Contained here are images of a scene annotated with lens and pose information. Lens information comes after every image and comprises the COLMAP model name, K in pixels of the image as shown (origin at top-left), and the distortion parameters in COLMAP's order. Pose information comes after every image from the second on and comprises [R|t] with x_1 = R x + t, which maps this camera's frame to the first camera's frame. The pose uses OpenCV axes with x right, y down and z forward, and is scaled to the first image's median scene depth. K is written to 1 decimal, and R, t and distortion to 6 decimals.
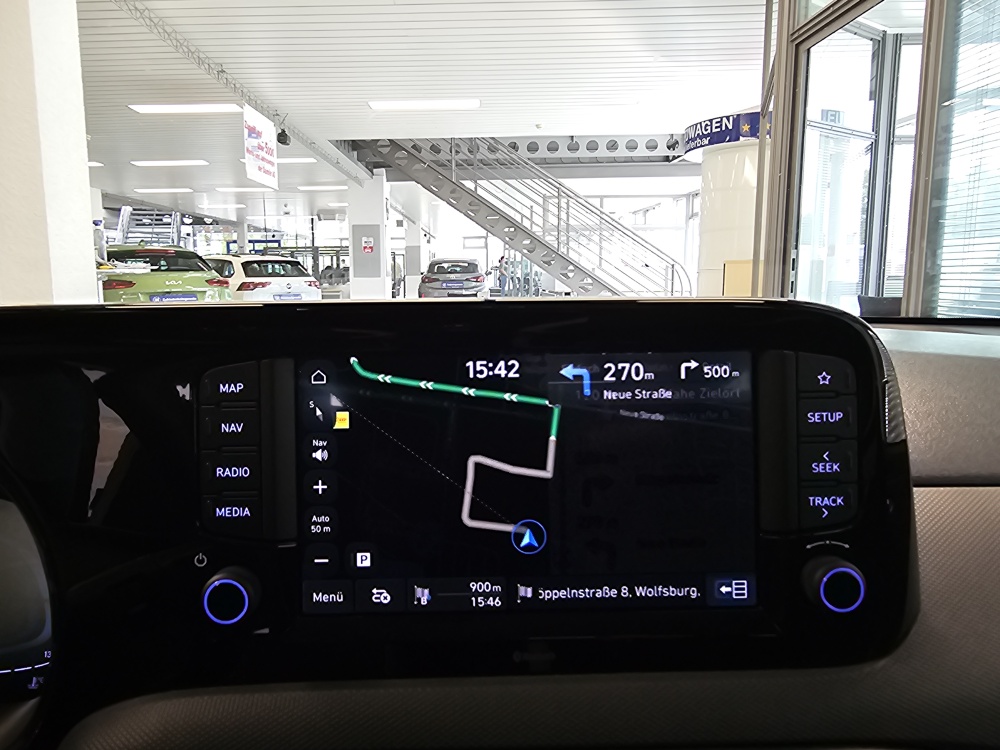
lens RADIAL K [[686.3, 0, 449.1], [0, 686.3, 376.6], [0, 0, 1]] dist [-0.001660, -0.004351]
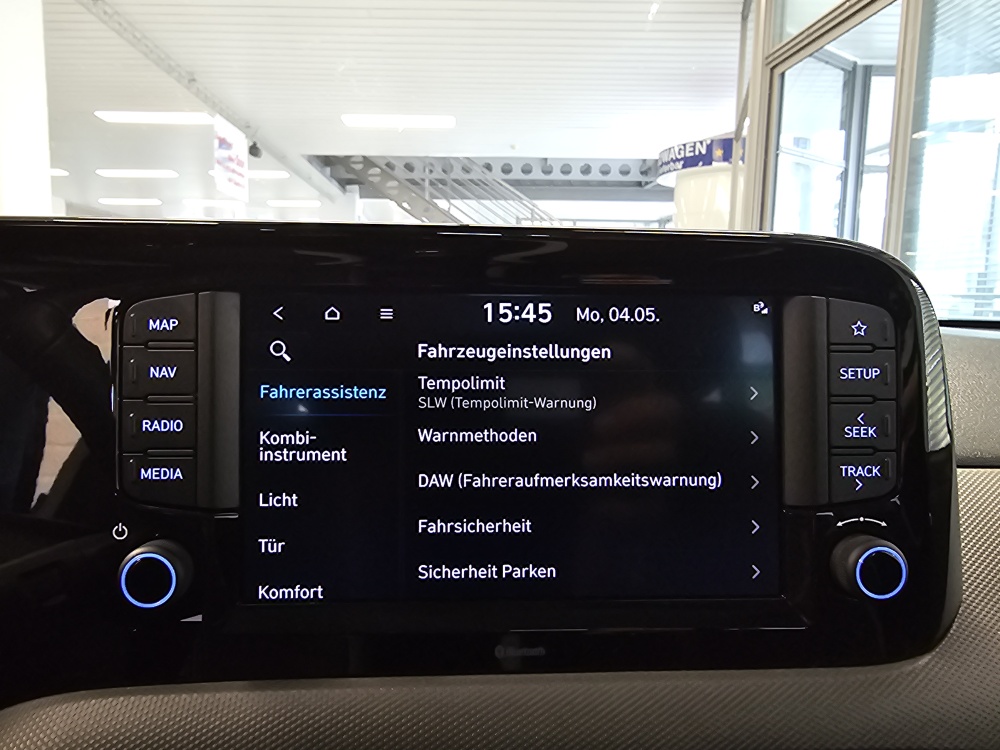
lens RADIAL K [[692.9, 0, 442.7], [0, 692.9, 385.6], [0, 0, 1]] dist [-0.000625, -0.002059]
pose [[0.999220, 0.018881, 0.034687, -0.000250], [-0.018229, 0.999653, -0.019019, 0.004381], [-0.035034, 0.018372, 0.999217, 0.006459]]
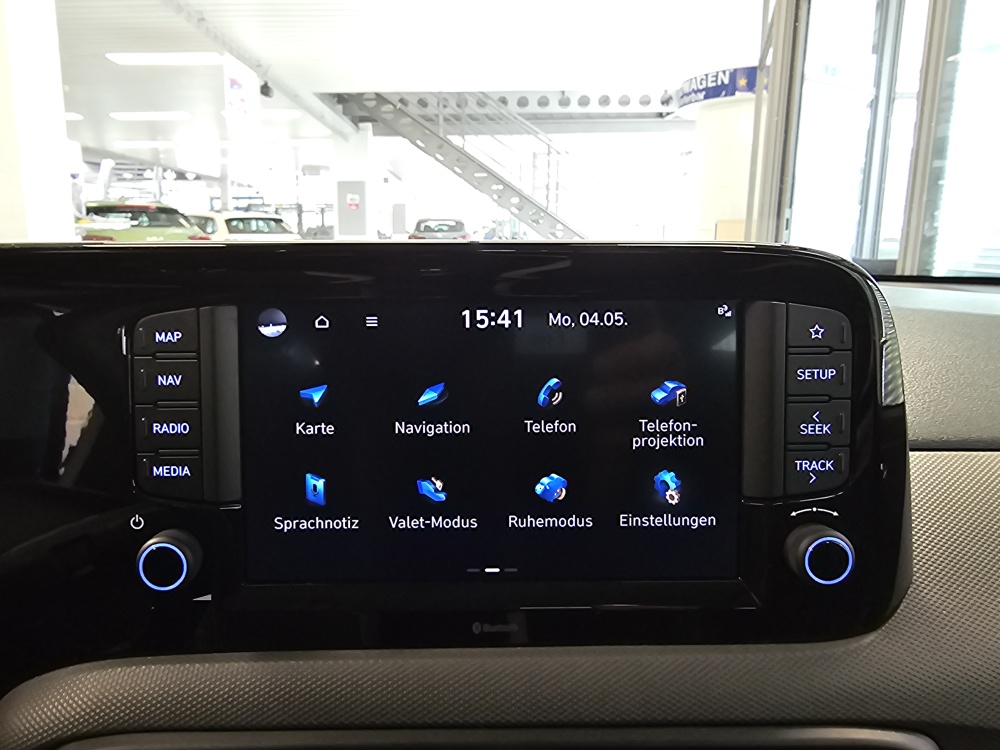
lens RADIAL K [[691.6, 0, 432.7], [0, 691.6, 370.0], [0, 0, 1]] dist [0.000716, -0.003196]
pose [[0.999959, 0.008443, -0.003202, 0.001711], [-0.008282, 0.998844, 0.047359, 0.000611], [0.003598, -0.047331, 0.998873, 0.003322]]
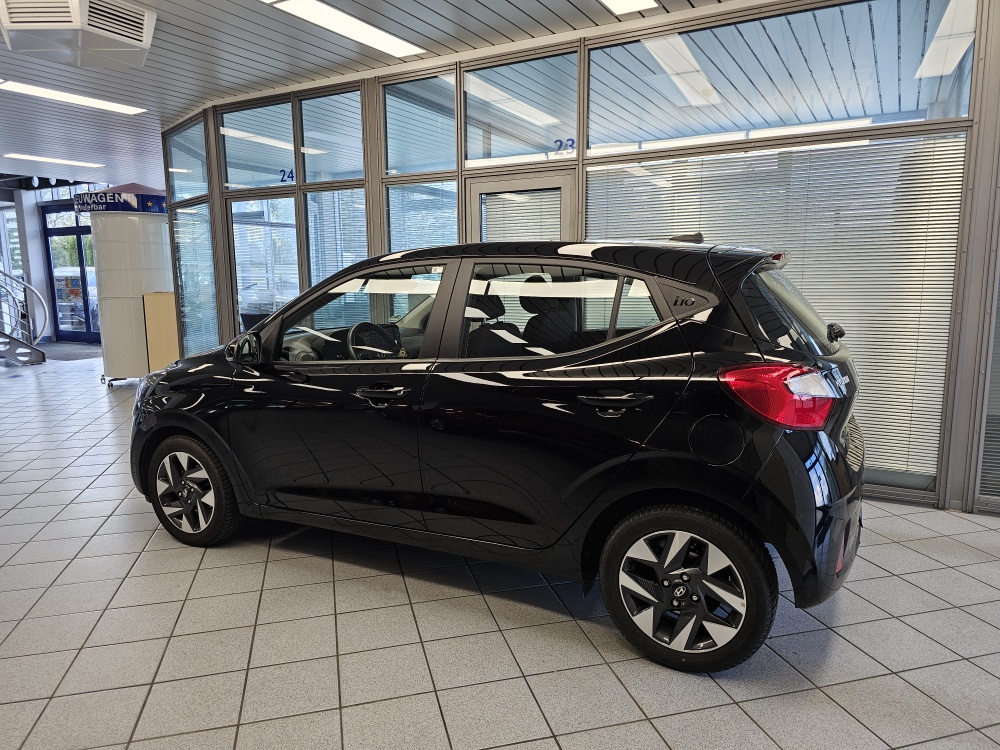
lens RADIAL K [[677.1, 0, 514.9], [0, 677.1, 368.4], [0, 0, 1]] dist [0.000956, -0.006599]
pose [[0.455227, -0.112555, 0.883232, -0.525716], [0.132788, 0.989466, 0.057653, 0.014307], [-0.880418, 0.091038, 0.465378, -0.372179]]
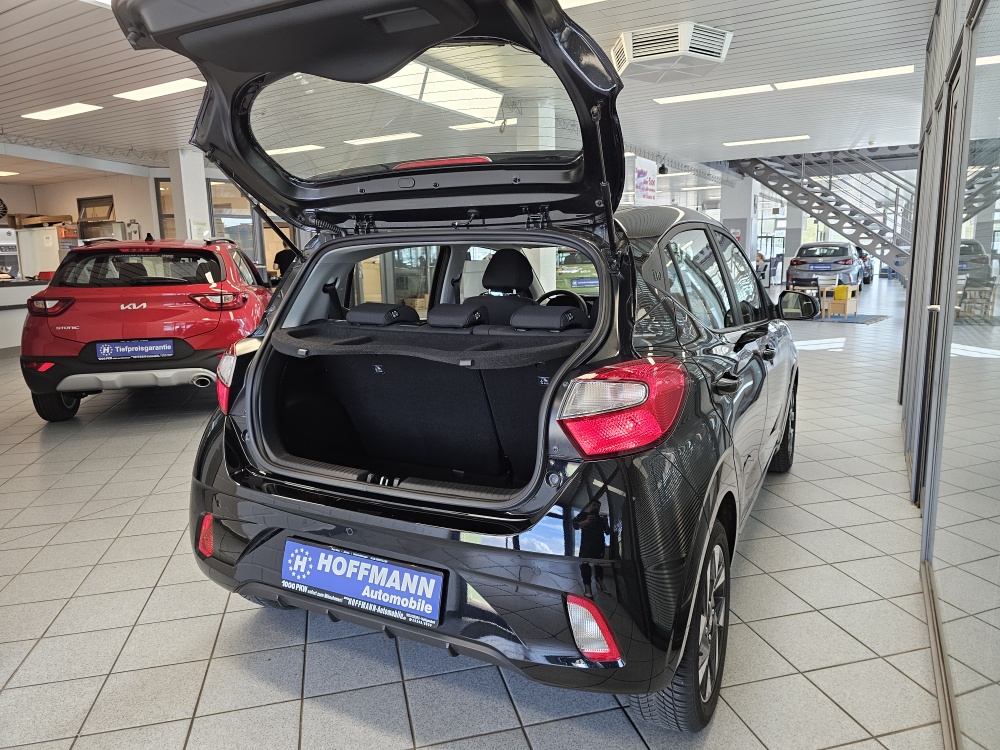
lens RADIAL K [[677.1, 0, 514.9], [0, 677.1, 368.4], [0, 0, 1]] dist [0.000956, -0.006599]
pose [[0.892107, 0.065041, -0.447119, 0.209003], [-0.054628, 0.997852, 0.036159, 0.047427], [0.448511, -0.007832, 0.893743, -0.599527]]
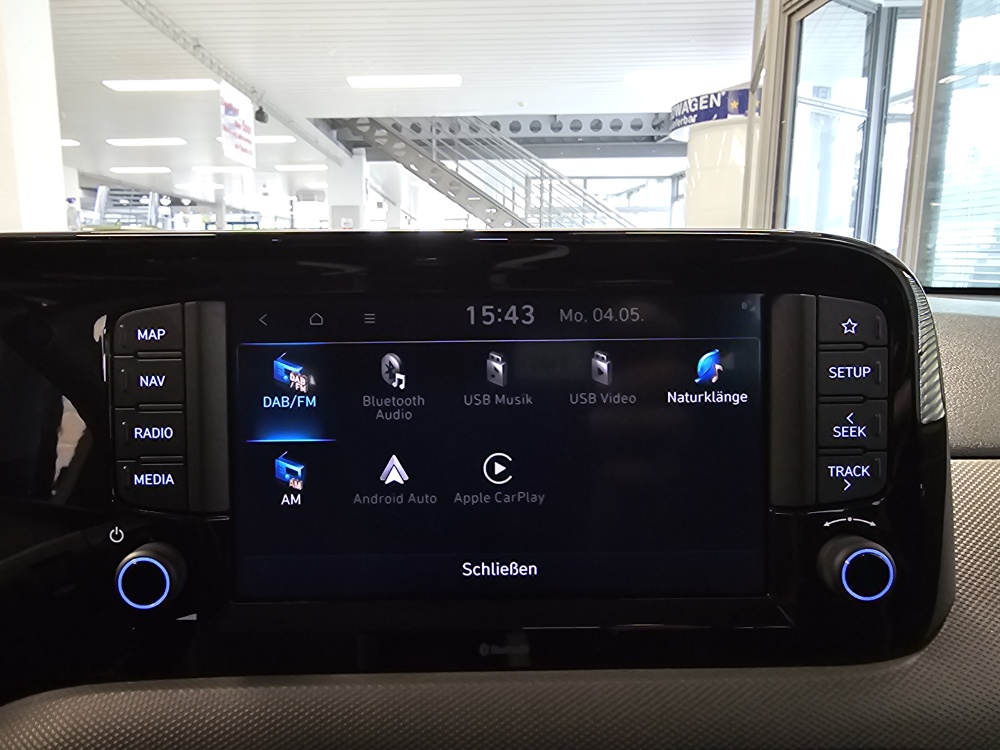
lens RADIAL K [[691.3, 0, 423.7], [0, 691.3, 376.9], [0, 0, 1]] dist [-0.001355, -0.000635]
pose [[0.999958, 0.005154, -0.007549, 0.001236], [-0.004974, 0.999708, 0.023645, 0.002055], [0.007669, -0.023606, 0.999692, 0.006188]]
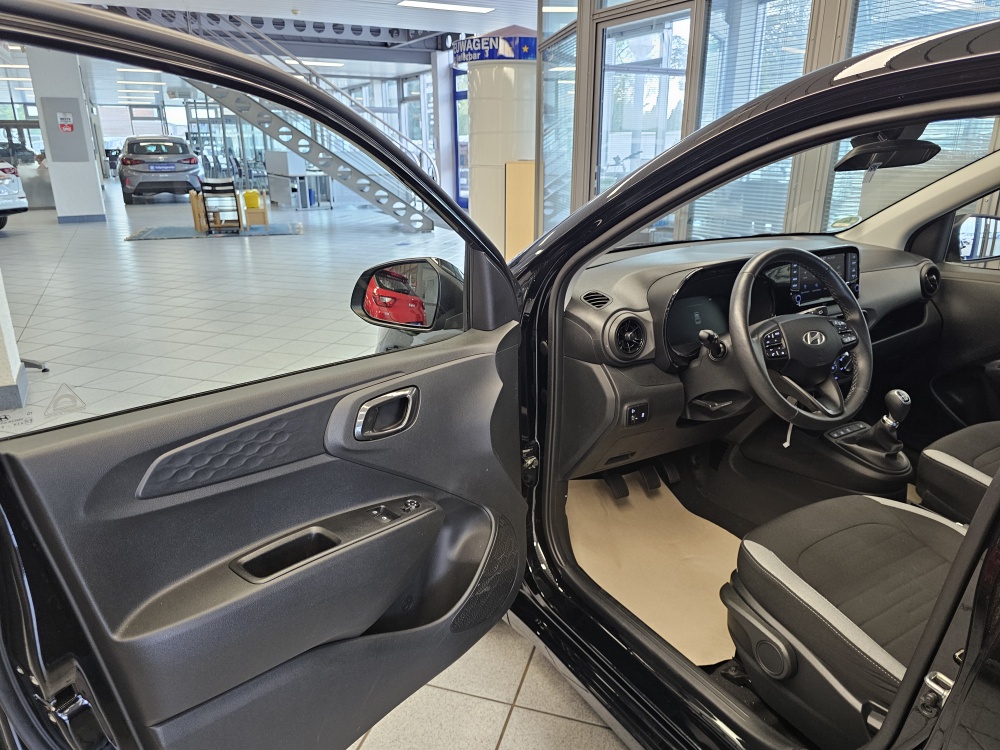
lens RADIAL K [[686.6, 0, 500.0], [0, 686.6, 375.0], [0, 0, 1]] dist [0.034121, -0.043263]
pose [[0.867936, -0.145907, 0.474761, -0.262245], [0.063667, 0.980675, 0.184995, -0.016349], [-0.492579, -0.130337, 0.860452, -0.145758]]
